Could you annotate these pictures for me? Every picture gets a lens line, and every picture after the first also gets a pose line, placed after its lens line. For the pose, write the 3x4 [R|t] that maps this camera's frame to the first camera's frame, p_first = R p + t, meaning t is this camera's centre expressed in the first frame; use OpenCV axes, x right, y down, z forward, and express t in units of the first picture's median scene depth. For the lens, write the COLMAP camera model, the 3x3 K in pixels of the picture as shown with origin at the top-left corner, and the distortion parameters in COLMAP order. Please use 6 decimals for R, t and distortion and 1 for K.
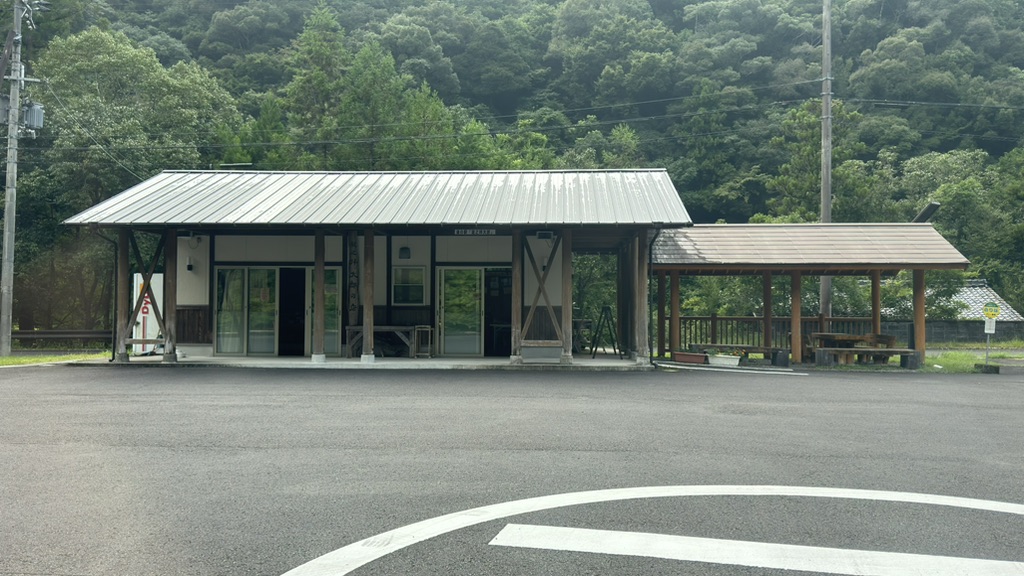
lens RADIAL K [[837.9, 0, 512.0], [0, 837.9, 288.0], [0, 0, 1]] dist [0.136596, -0.217979]
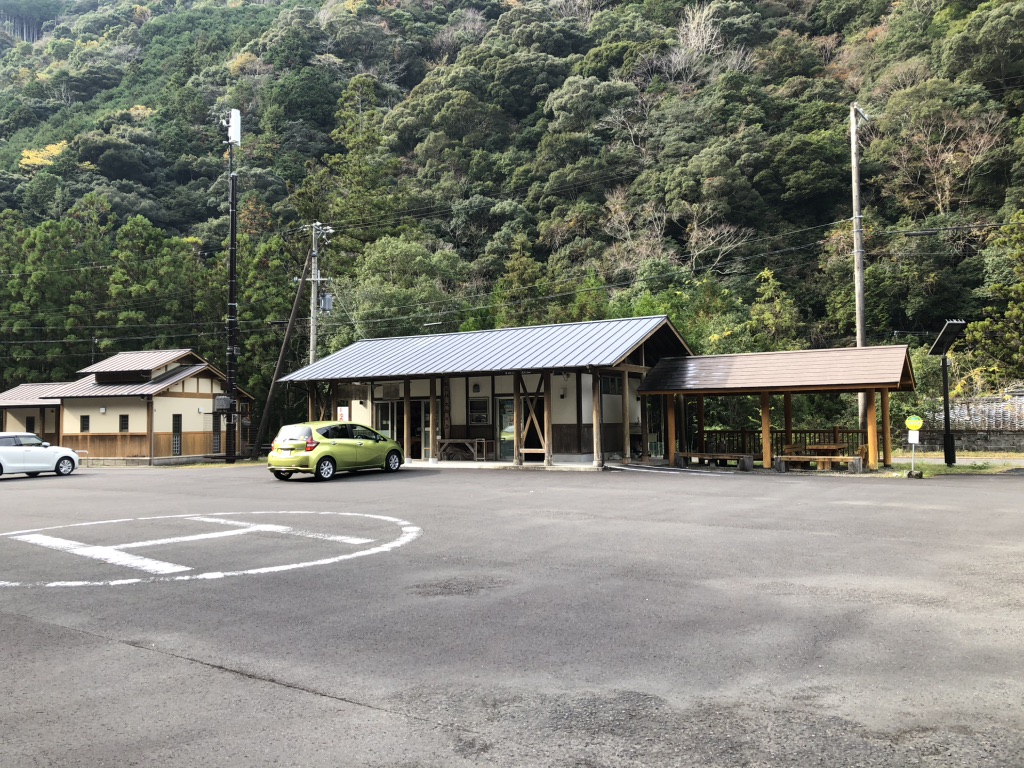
lens RADIAL K [[856.2, 0, 497.3], [0, 856.2, 384.5], [0, 0, 1]] dist [-0.002591, 0.000877]
pose [[0.885939, -0.036759, -0.462342, 0.487942], [0.024592, 0.999175, -0.032317, -0.000319], [0.463149, 0.017261, 0.886112, -0.243239]]
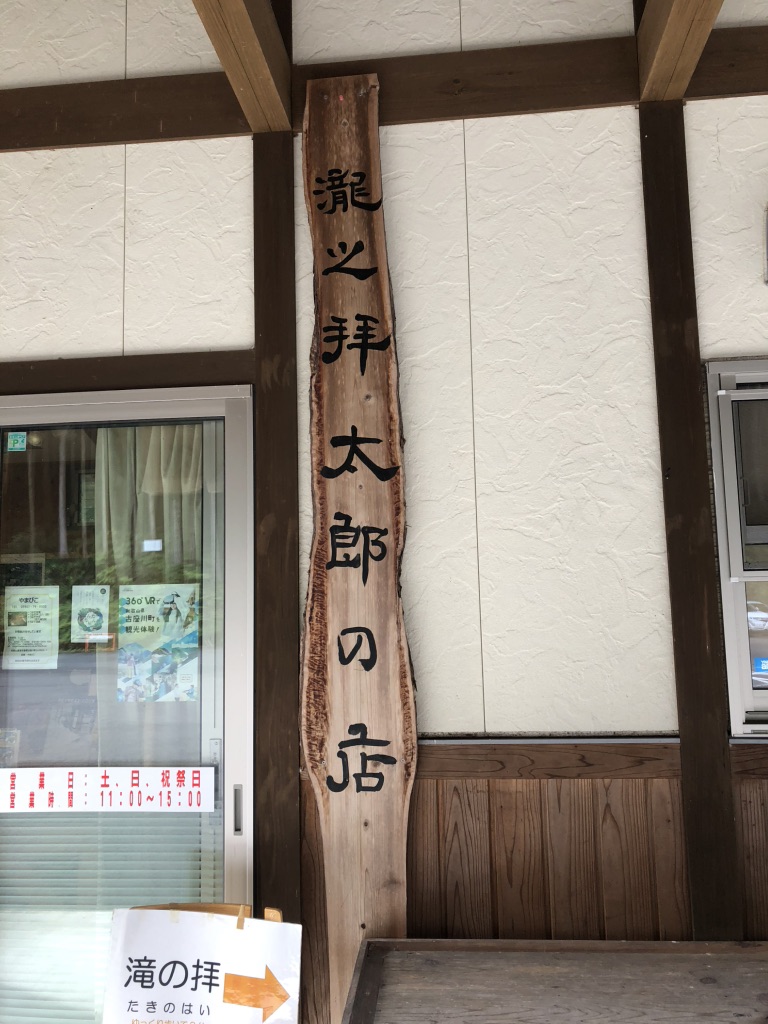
lens RADIAL K [[856.2, 0, 384.0], [0, 856.2, 512.0], [0, 0, 1]] dist [-0.002591, 0.000877]
pose [[0.999511, -0.028763, -0.012227, -0.152421], [0.027531, 0.995458, -0.091134, 0.001677], [0.014793, 0.090752, 0.995764, 0.739292]]
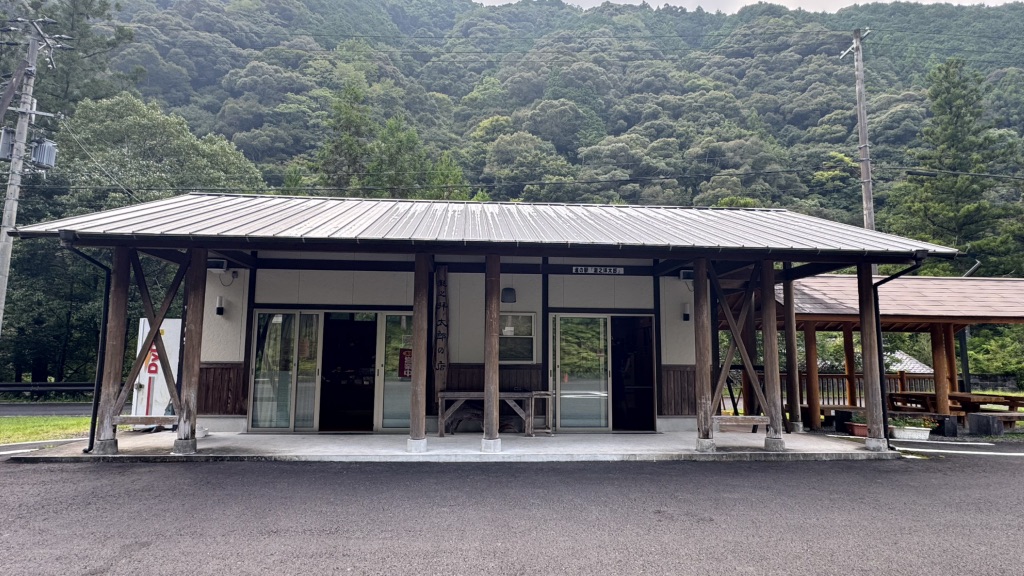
lens RADIAL K [[562.3, 0, 512.0], [0, 562.3, 288.0], [0, 0, 1]] dist [0.001920, -0.000354]
pose [[0.989643, 0.020790, 0.142037, -0.164919], [-0.006784, 0.995125, -0.098389, 0.002230], [-0.143390, 0.096406, 0.984959, 0.400859]]
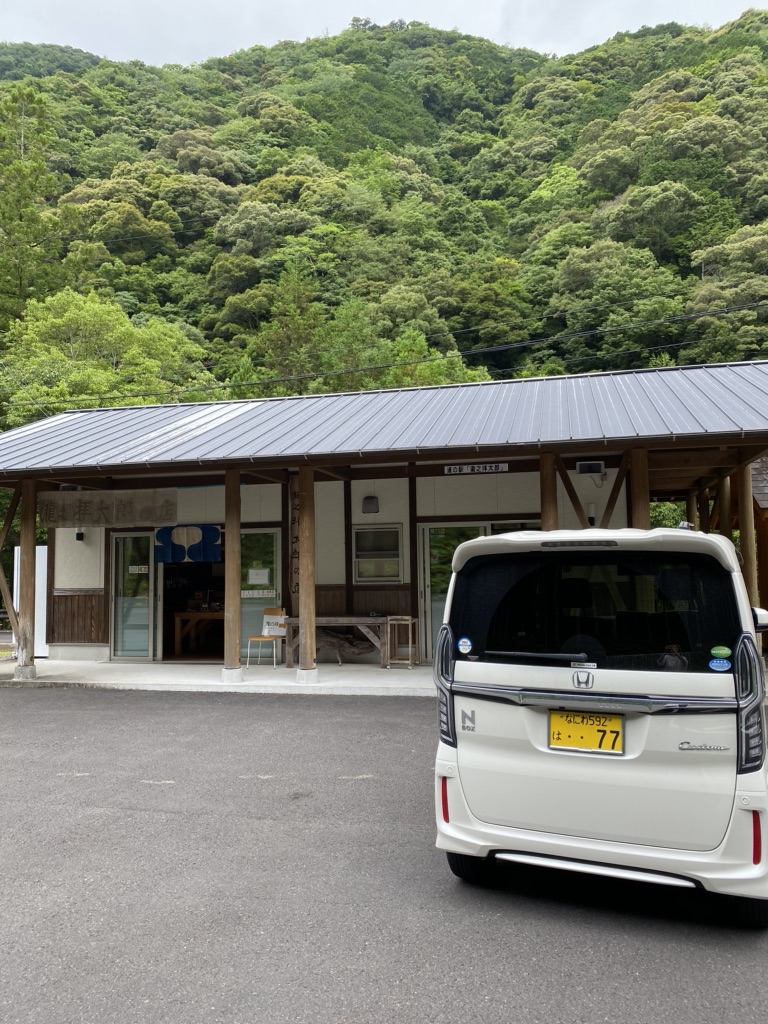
lens RADIAL K [[791.0, 0, 380.3], [0, 791.0, 488.0], [0, 0, 1]] dist [0.056050, -0.064665]
pose [[0.985454, -0.035975, -0.166094, -0.012648], [0.022612, 0.996404, -0.081657, -0.003059], [0.168434, 0.076713, 0.982723, 0.317735]]
